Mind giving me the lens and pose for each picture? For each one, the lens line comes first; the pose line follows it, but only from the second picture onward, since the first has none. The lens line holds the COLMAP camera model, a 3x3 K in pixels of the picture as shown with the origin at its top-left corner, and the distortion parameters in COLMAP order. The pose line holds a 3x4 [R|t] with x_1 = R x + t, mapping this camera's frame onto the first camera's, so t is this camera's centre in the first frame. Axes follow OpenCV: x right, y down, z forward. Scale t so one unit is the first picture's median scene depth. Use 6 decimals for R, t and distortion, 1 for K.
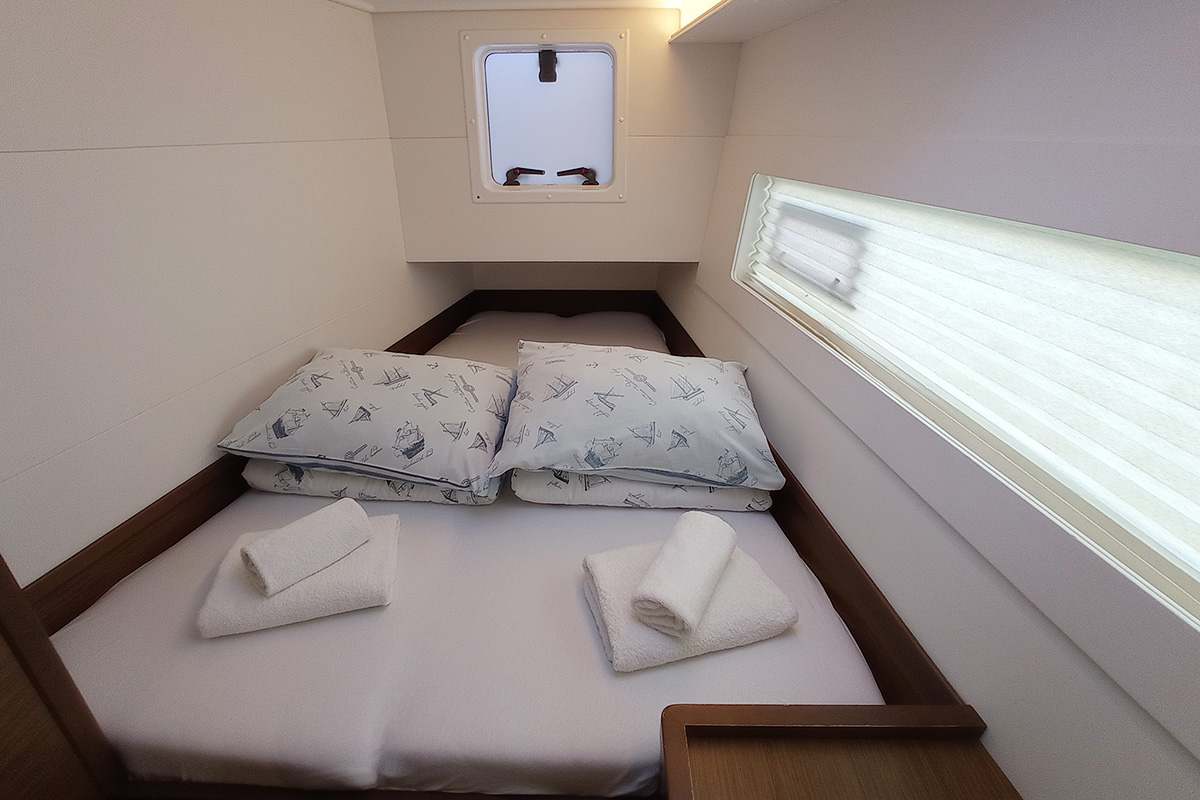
lens RADIAL K [[541.8, 0, 557.1], [0, 541.8, 382.3], [0, 0, 1]] dist [-0.038346, 0.010245]
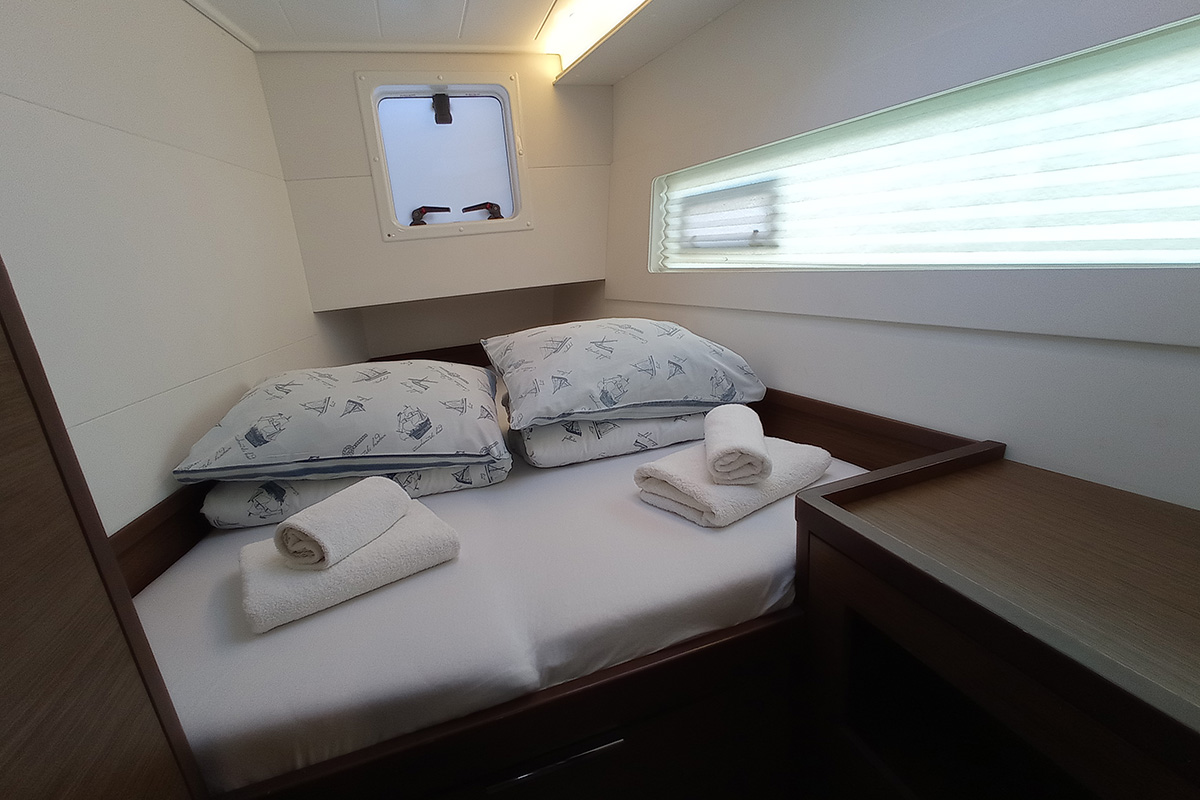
lens RADIAL K [[541.8, 0, 594.2], [0, 541.8, 398.8], [0, 0, 1]] dist [-0.038346, 0.010245]
pose [[0.934448, -0.164946, 0.315593, -0.270293], [0.207893, 0.972236, -0.107413, 0.235689], [-0.289113, 0.165982, 0.942796, 0.014834]]
